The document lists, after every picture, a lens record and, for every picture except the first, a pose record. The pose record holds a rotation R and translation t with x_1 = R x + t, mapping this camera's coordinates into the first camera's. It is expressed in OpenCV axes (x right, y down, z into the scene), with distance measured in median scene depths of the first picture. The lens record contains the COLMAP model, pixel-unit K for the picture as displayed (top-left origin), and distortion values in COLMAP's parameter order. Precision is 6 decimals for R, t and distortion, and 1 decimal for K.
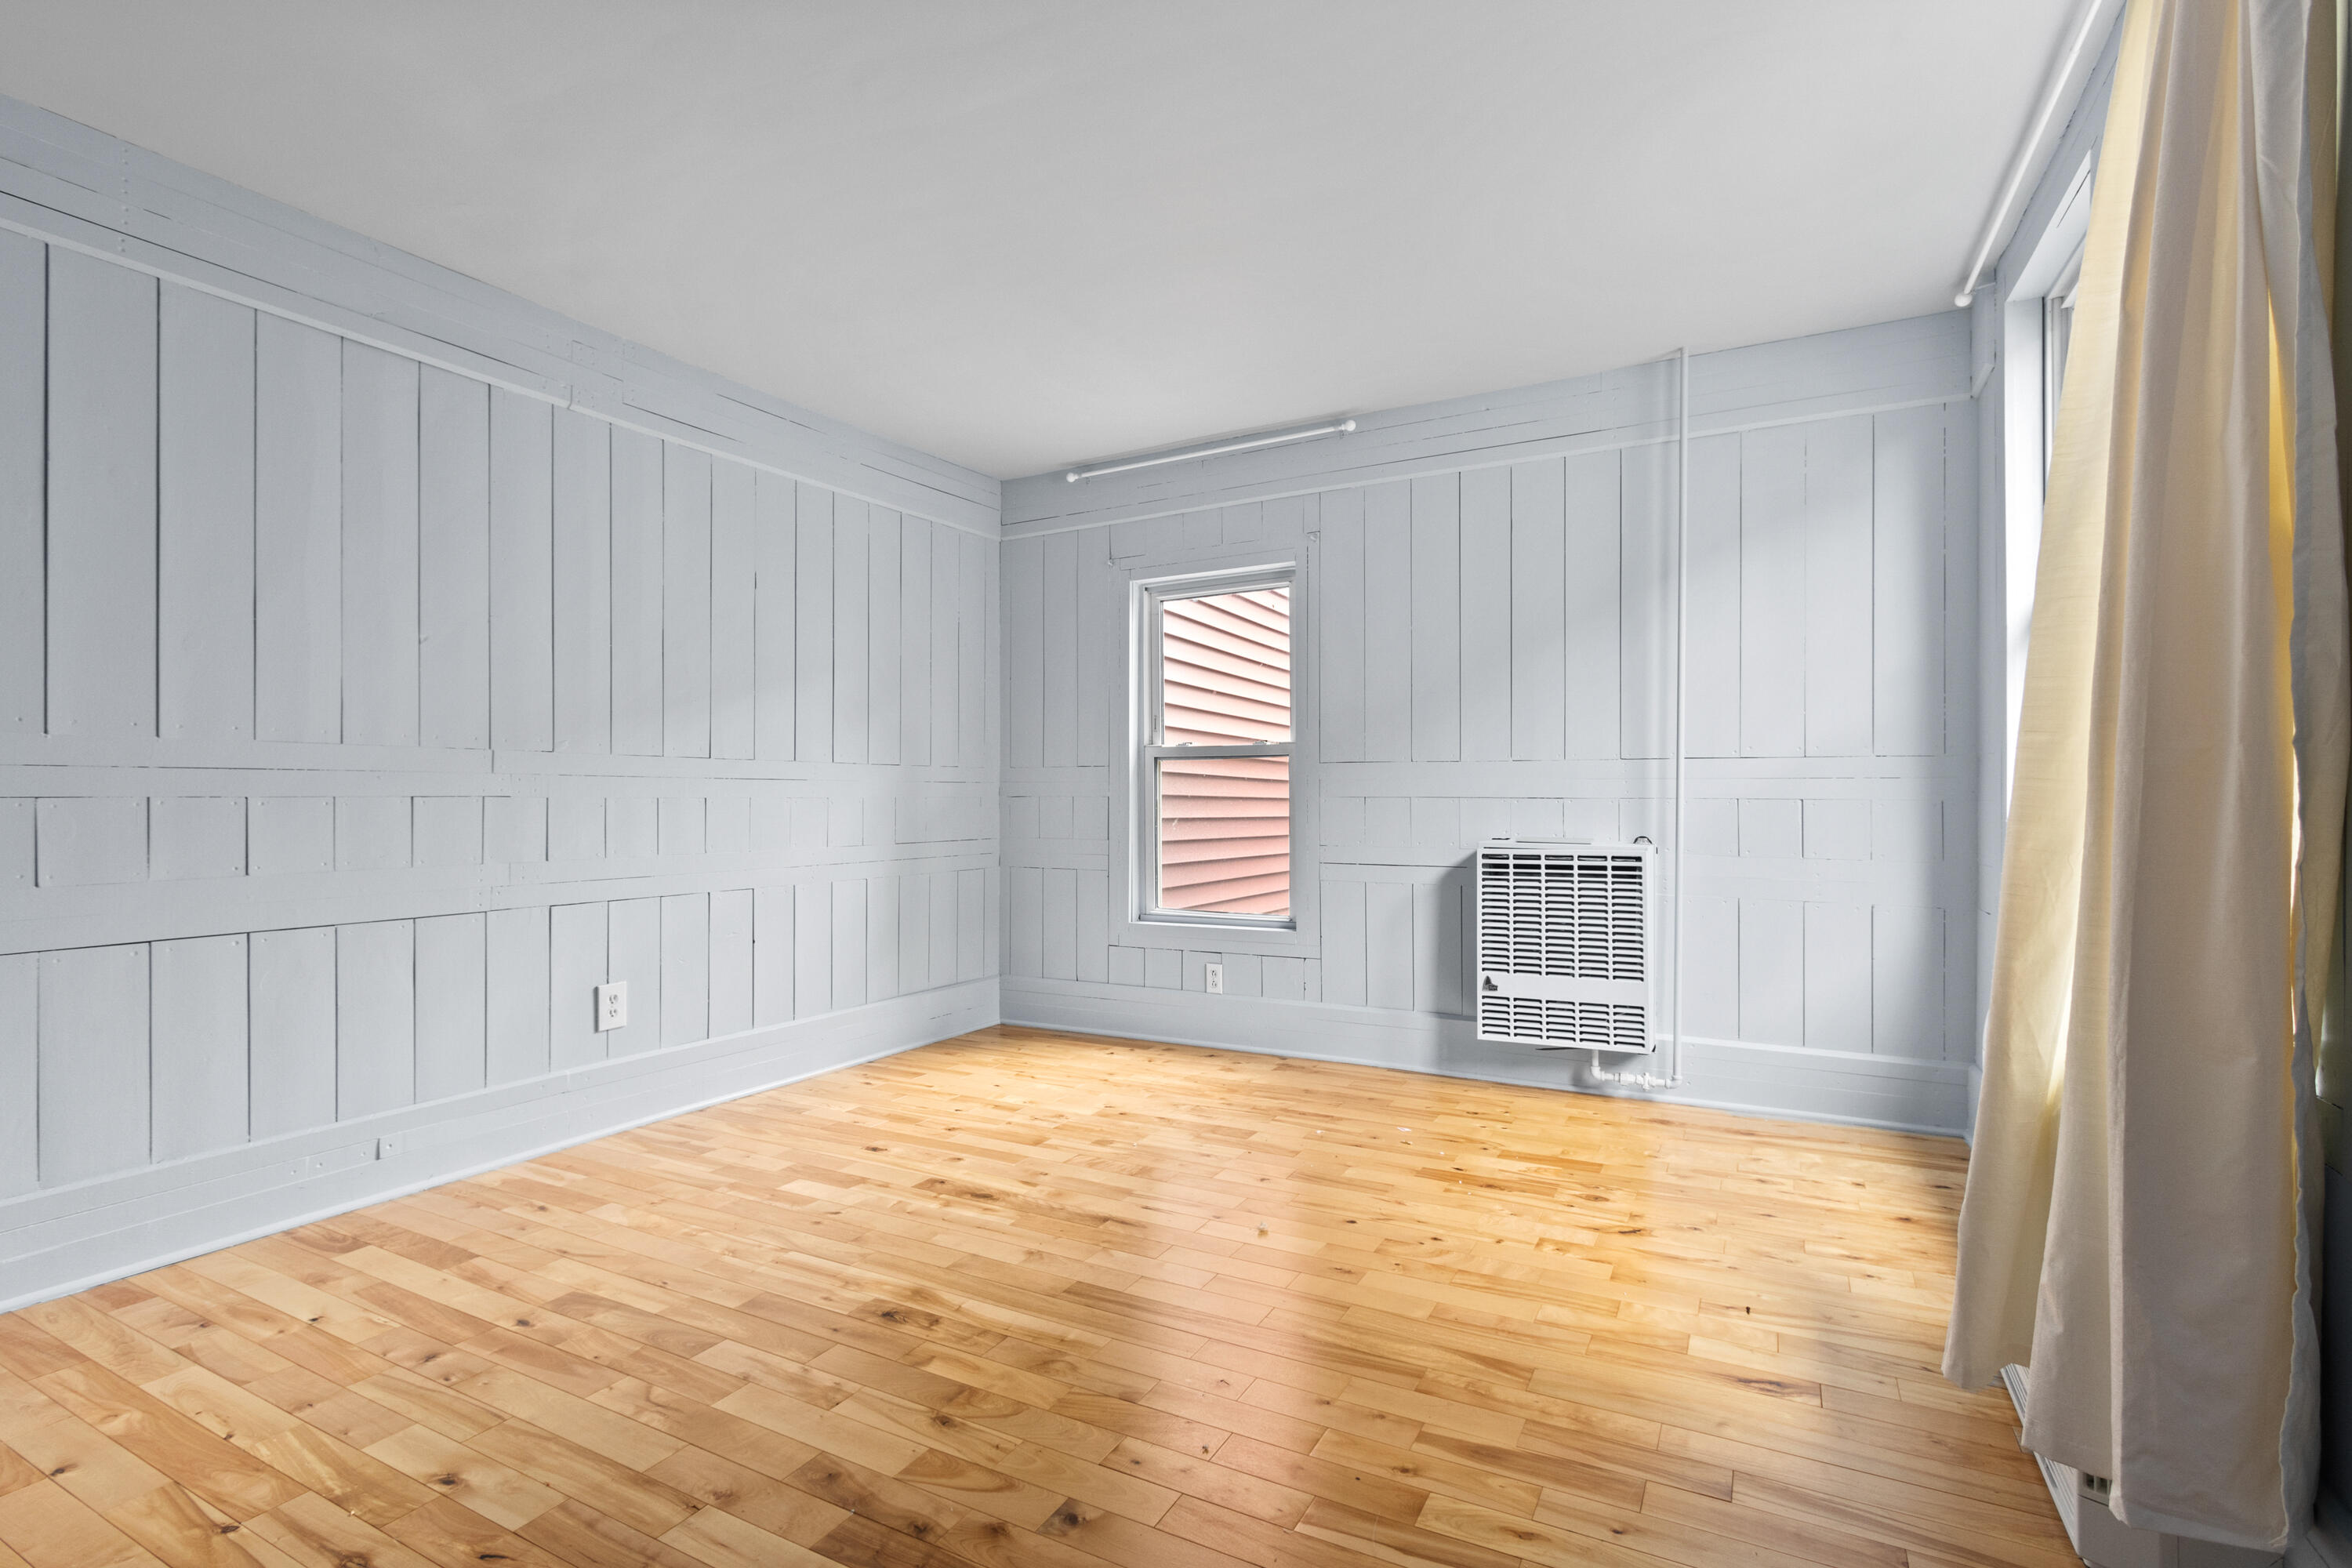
lens RADIAL K [[1109.3, 0, 1133.6], [0, 1109.3, 789.2], [0, 0, 1]] dist [0.003131, -0.000215]
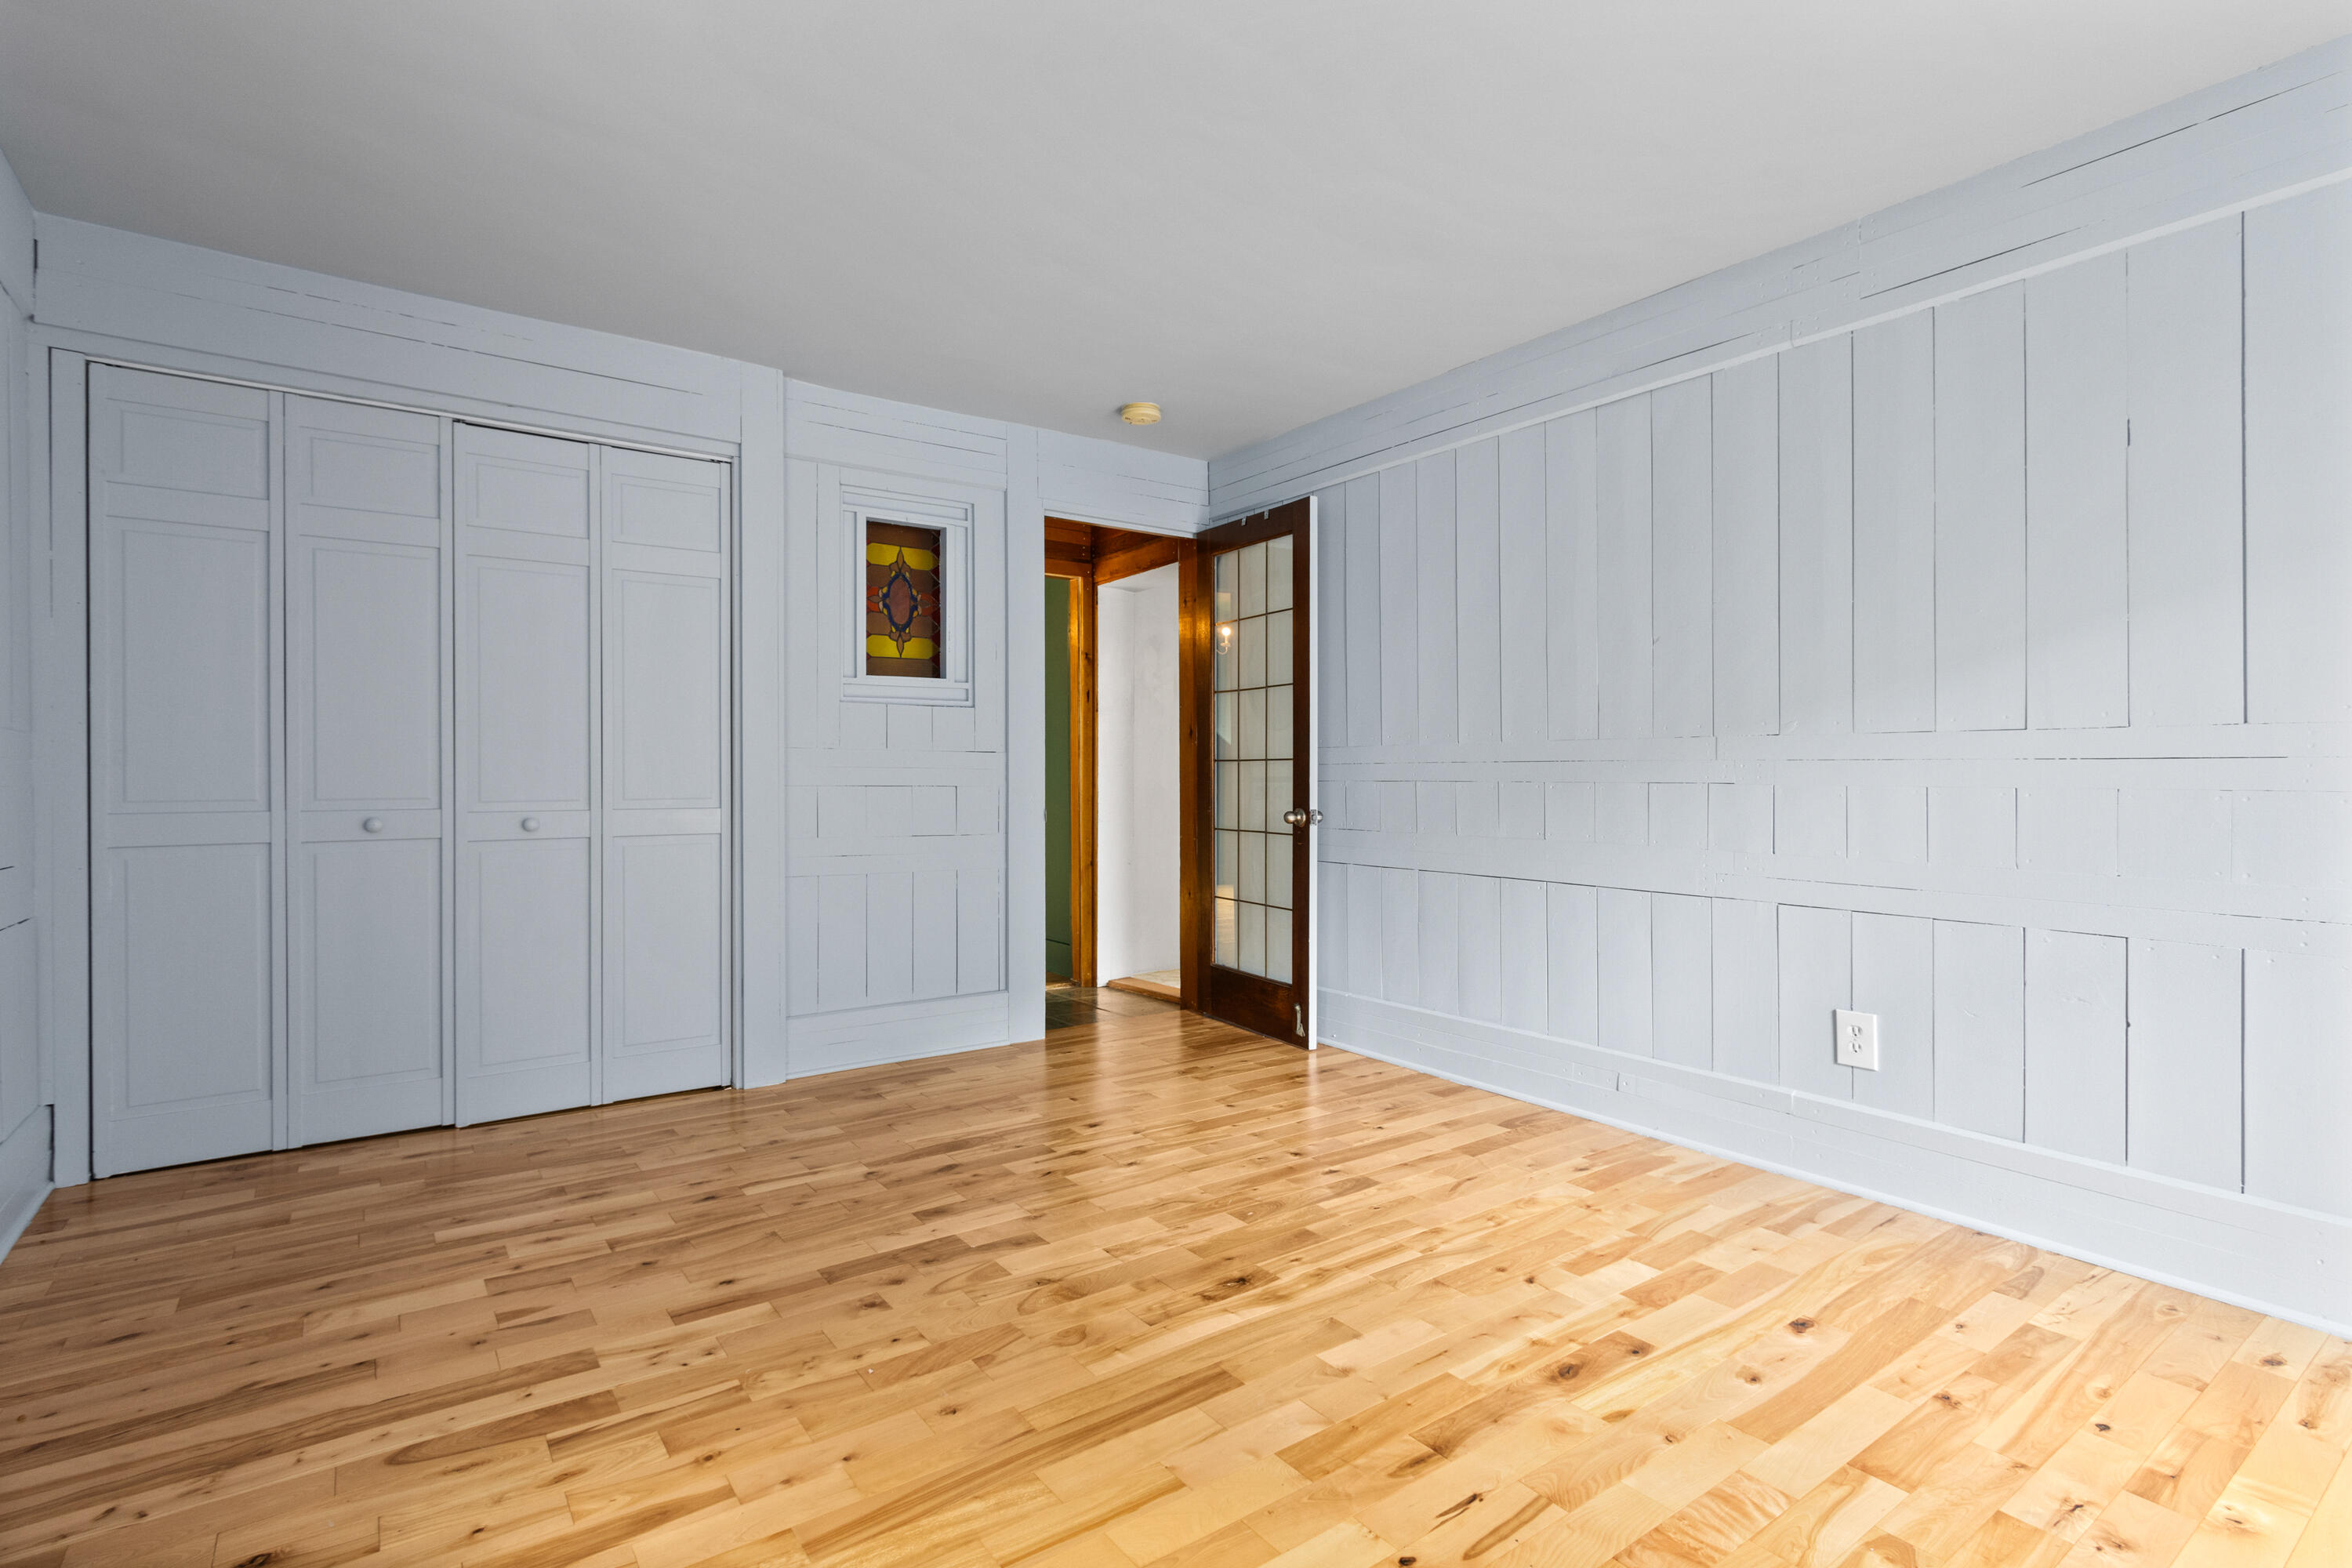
lens RADIAL K [[1109.3, 0, 1190.2], [0, 1109.3, 783.8], [0, 0, 1]] dist [0.003131, -0.000215]
pose [[-0.396805, 0.006618, -0.917879, 0.484179], [0.003416, 0.999978, 0.005733, -0.000733], [0.917896, -0.000861, -0.396819, 0.878959]]
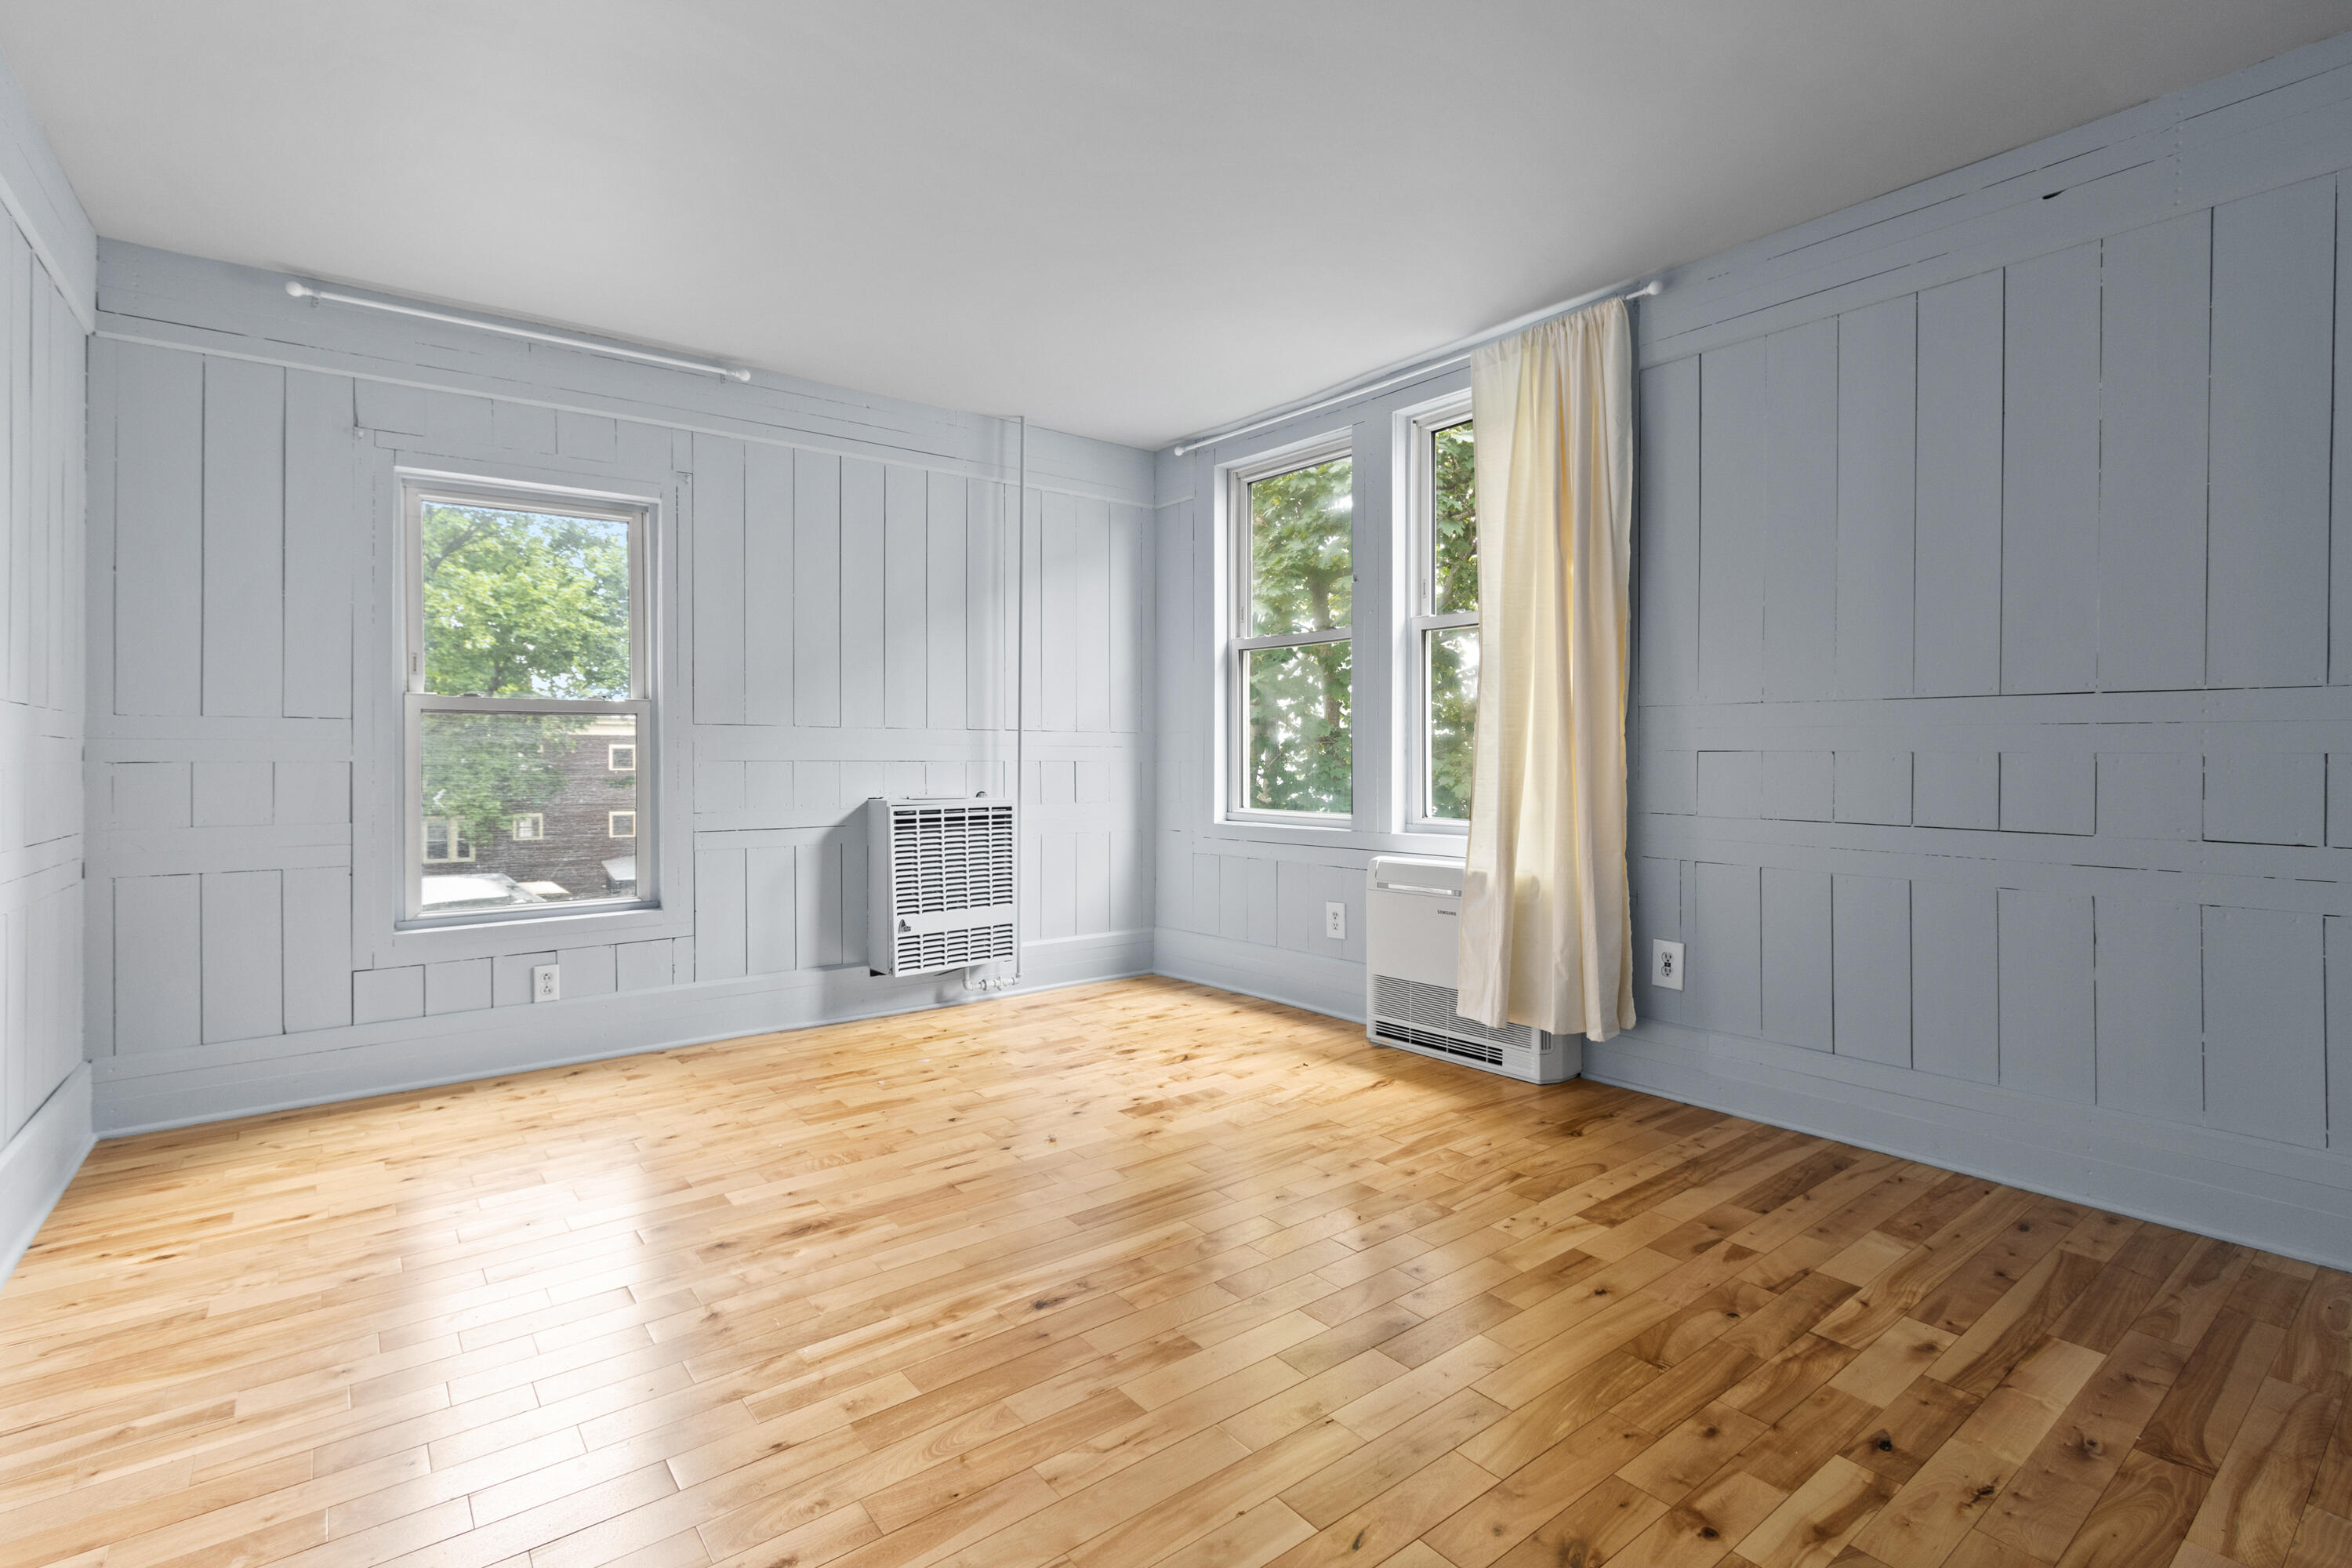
lens RADIAL K [[1109.3, 0, 1177.1], [0, 1109.3, 767.1], [0, 0, 1]] dist [0.003131, -0.000215]
pose [[0.384236, -0.006638, 0.923211, -0.670138], [-0.001220, 0.999970, 0.007698, 0.005544], [-0.923234, -0.004084, 0.384216, 0.341378]]
